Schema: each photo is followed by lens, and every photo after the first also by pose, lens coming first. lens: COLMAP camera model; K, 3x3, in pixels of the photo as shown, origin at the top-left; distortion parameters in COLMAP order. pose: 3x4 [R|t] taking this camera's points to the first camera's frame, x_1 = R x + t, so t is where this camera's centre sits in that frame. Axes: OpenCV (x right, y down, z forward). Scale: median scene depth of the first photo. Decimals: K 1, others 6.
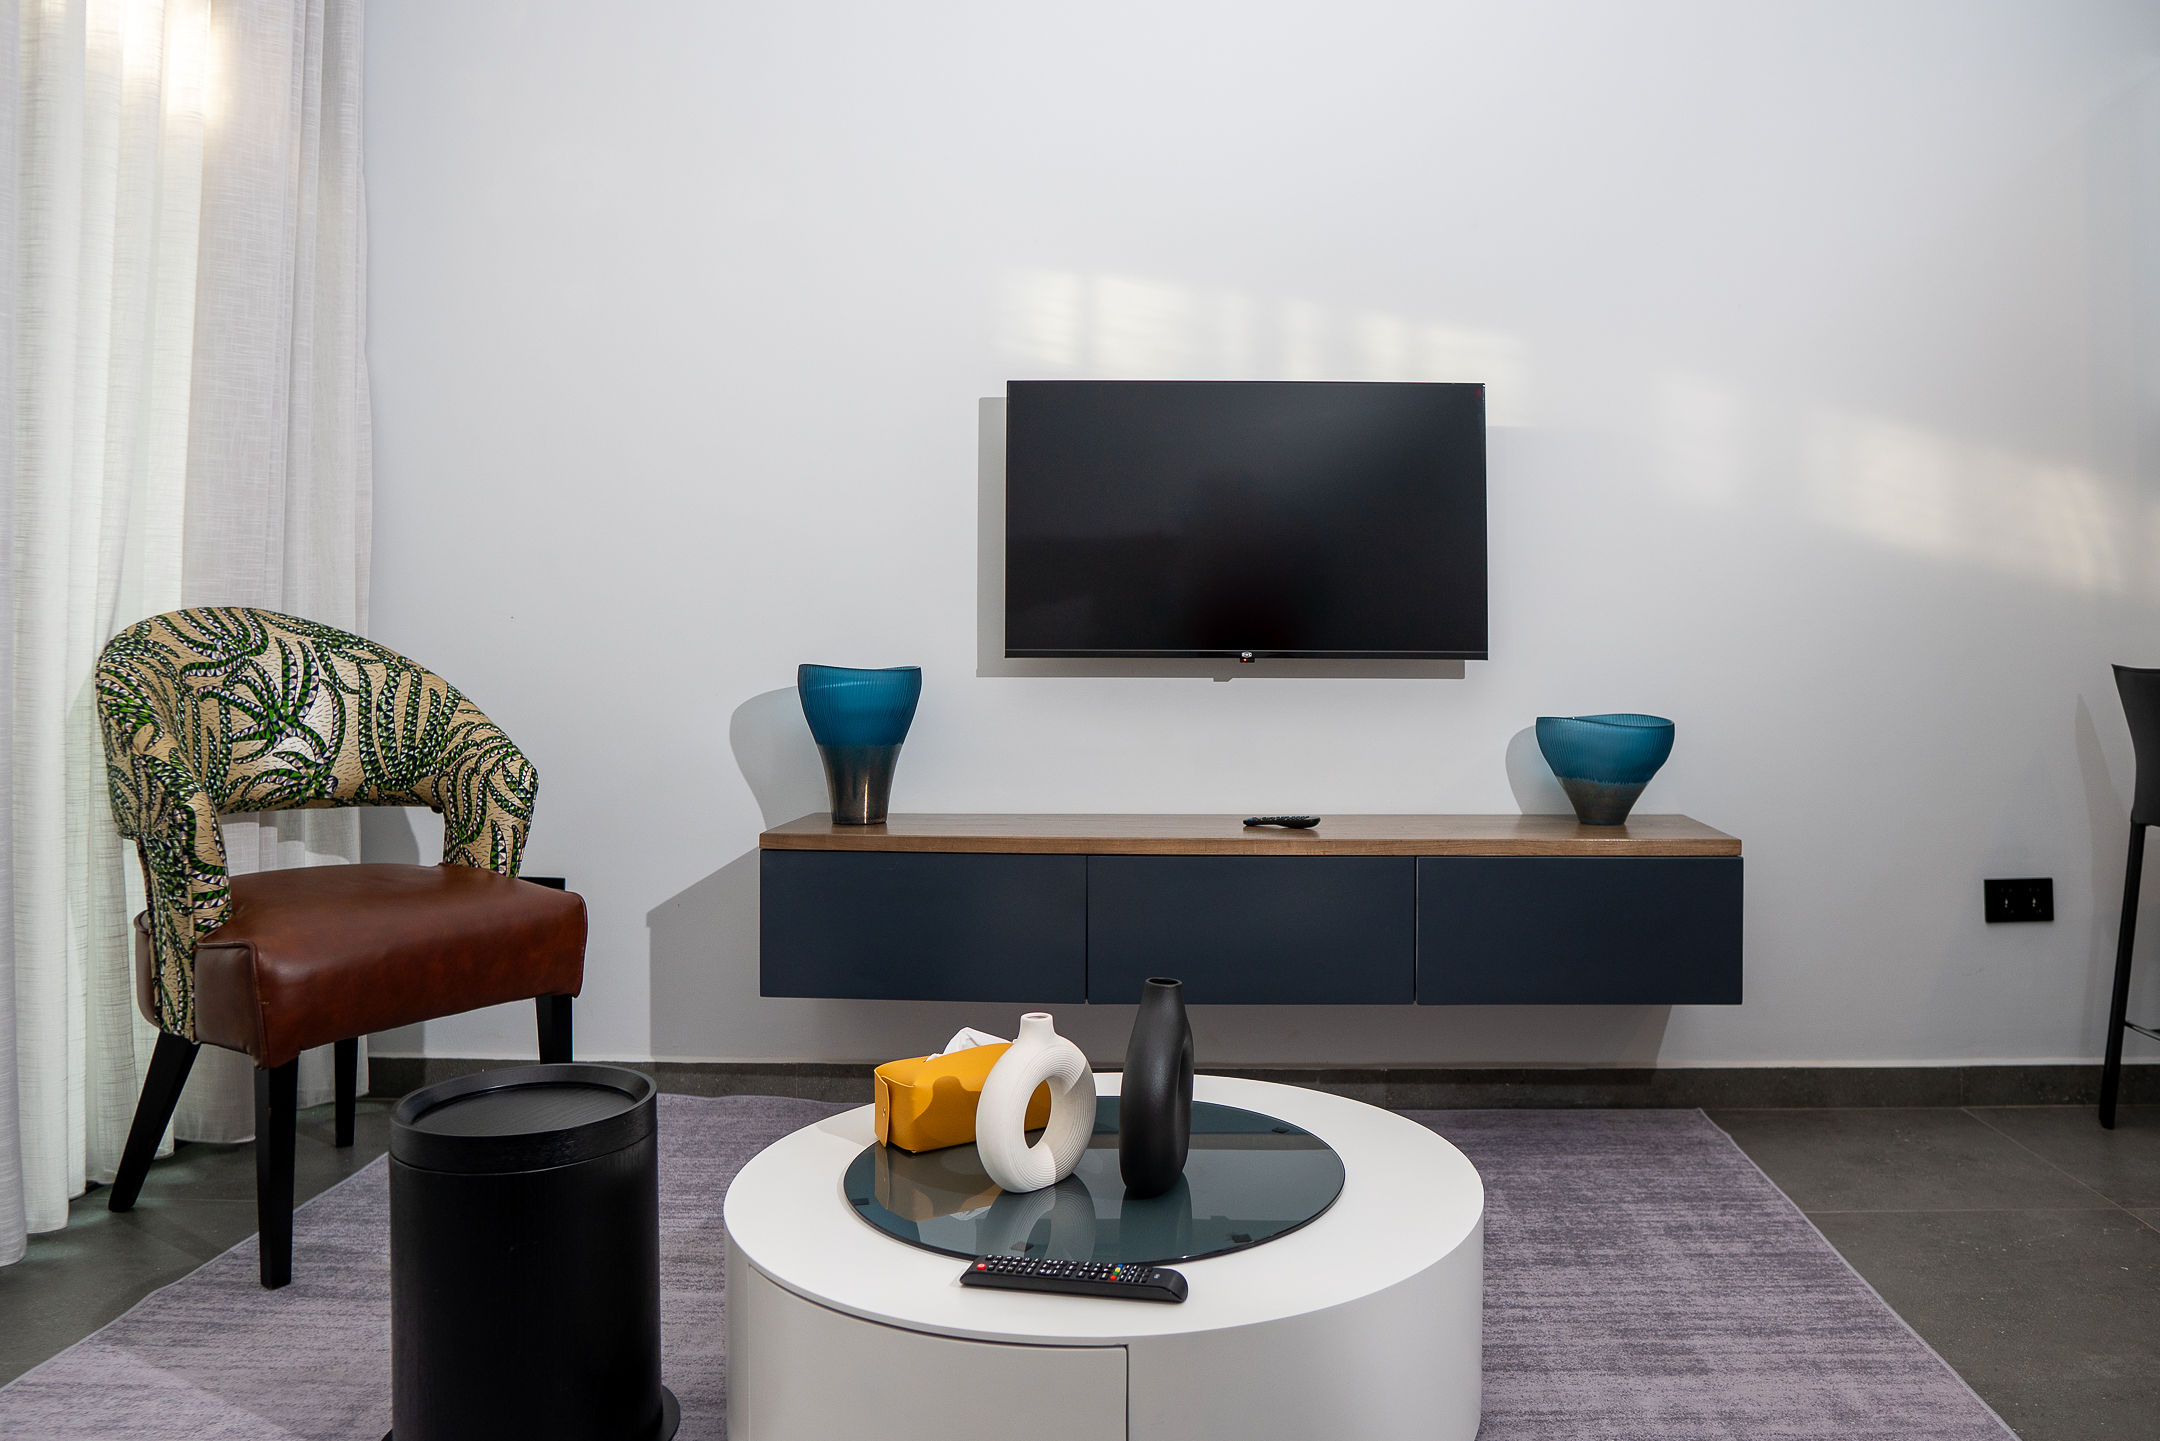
lens RADIAL K [[1523.4, 0, 1187.2], [0, 1523.4, 660.9], [0, 0, 1]] dist [-0.108828, 0.069659]
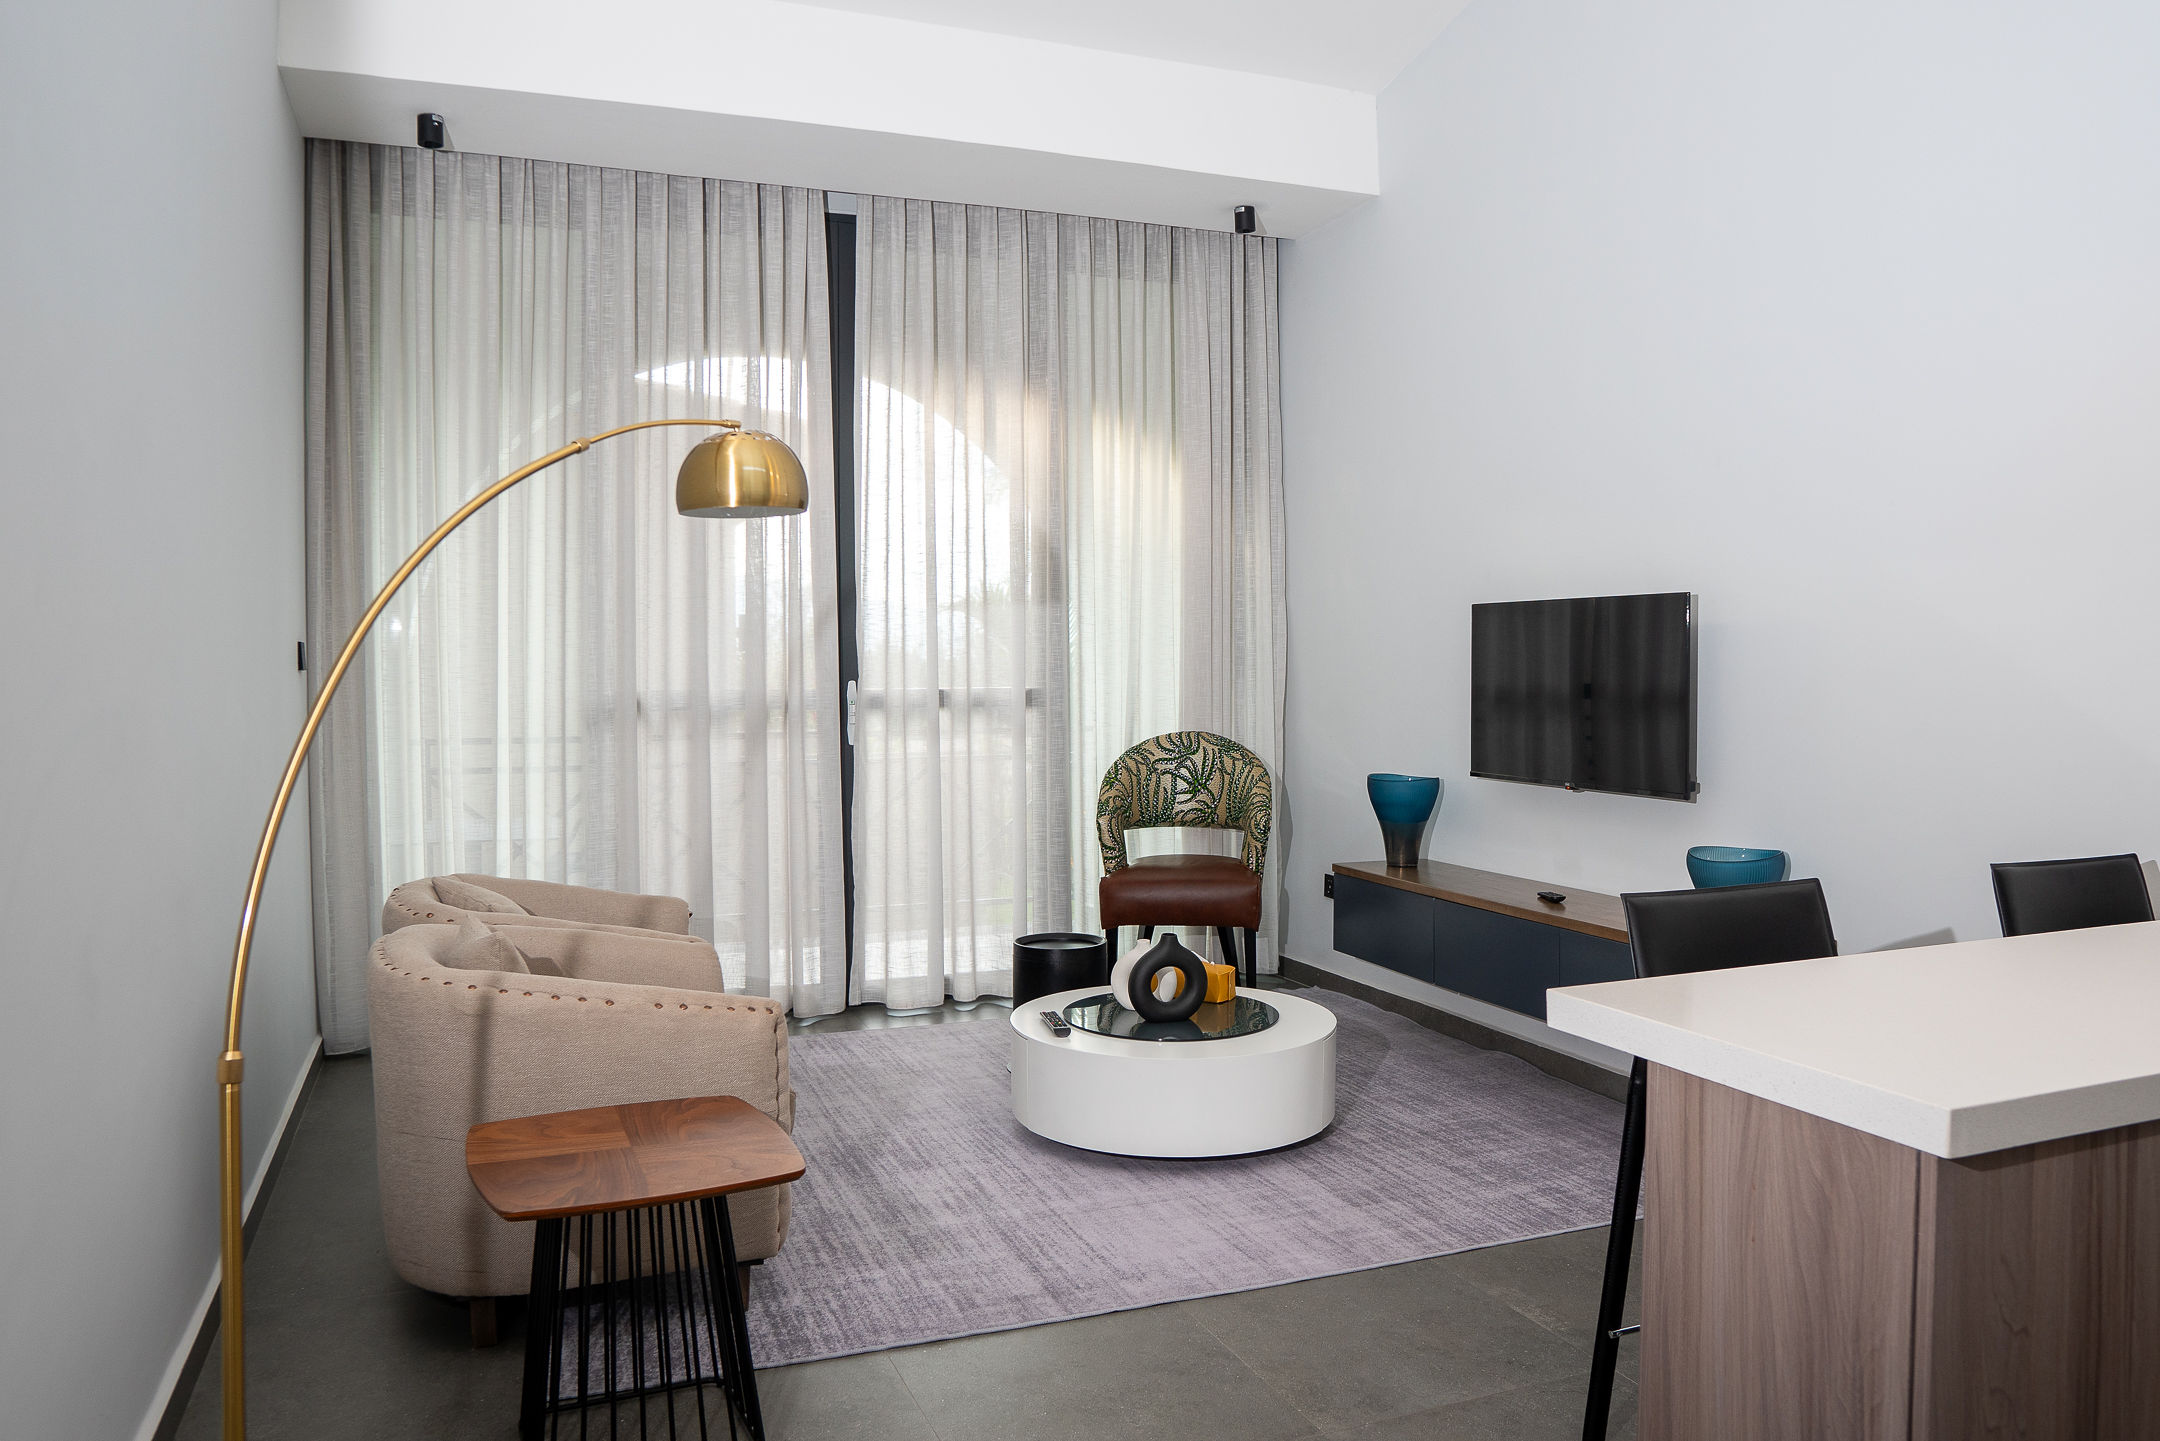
lens RADIAL K [[1523.4, 0, 1083.1], [0, 1523.4, 725.1], [0, 0, 1]] dist [-0.108828, 0.069659]
pose [[0.395085, 0.036122, -0.917934, 1.353185], [0.001114, 0.999207, 0.039800, -0.135975], [0.918644, -0.016746, 0.394732, -0.029918]]
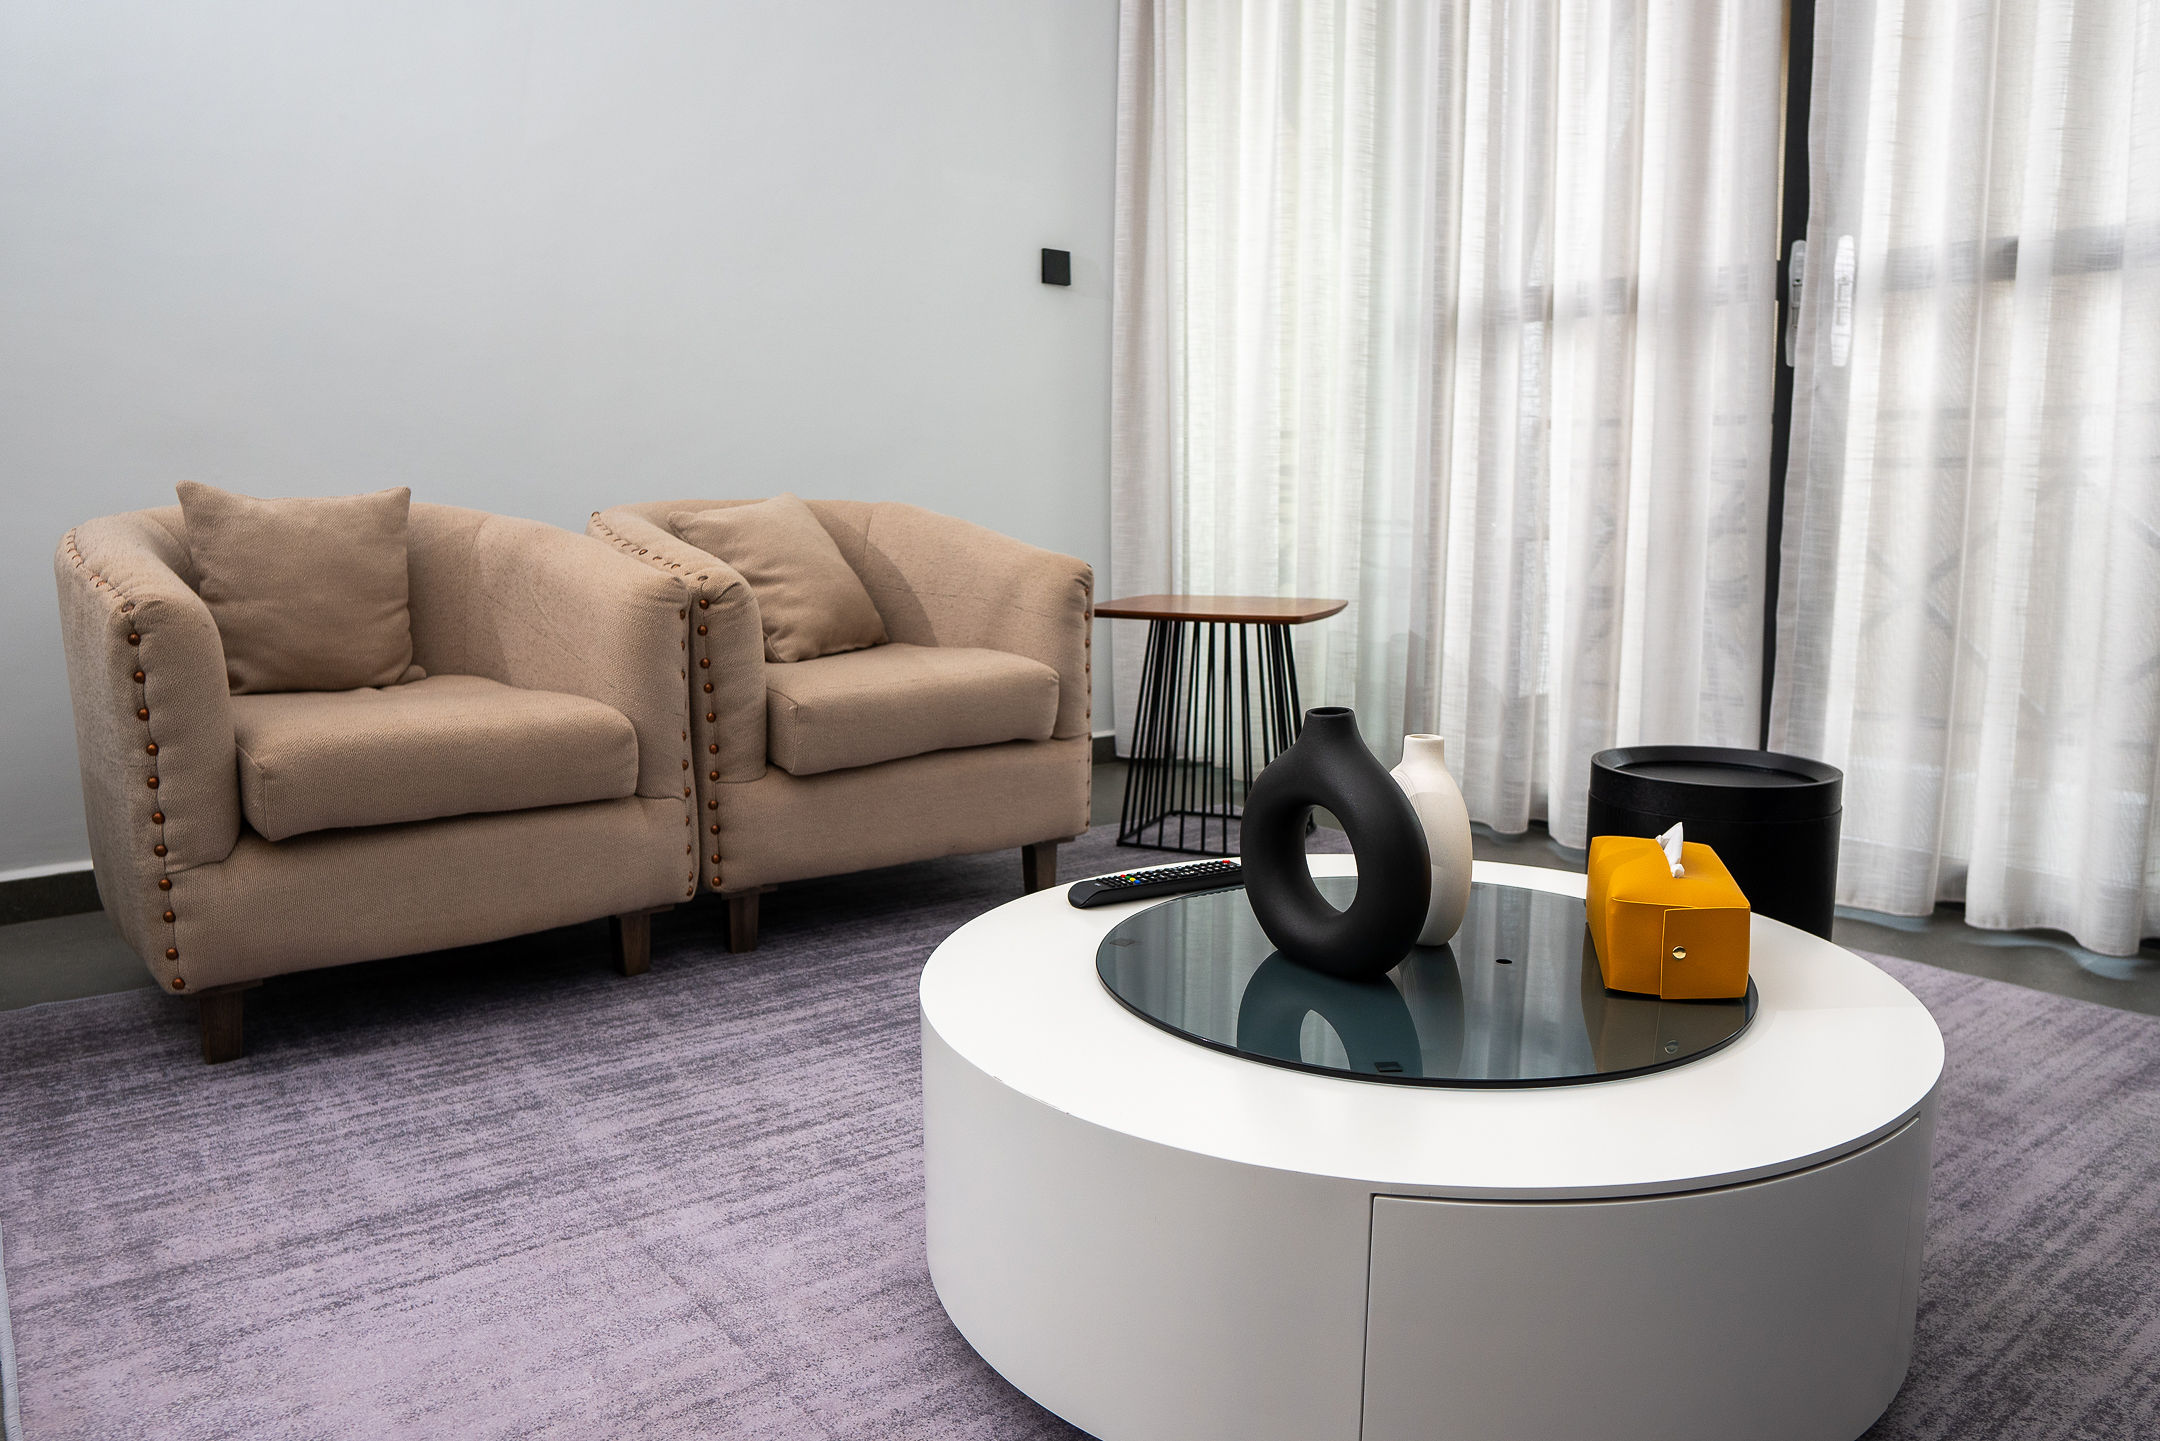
lens RADIAL K [[1523.4, 0, 1081.7], [0, 1523.4, 708.7], [0, 0, 1]] dist [-0.108828, 0.069659]
pose [[-0.762467, 0.092188, -0.640426, 0.374211], [0.000023, 0.989802, 0.142452, 0.063847], [0.647027, 0.108600, -0.754694, 0.982888]]
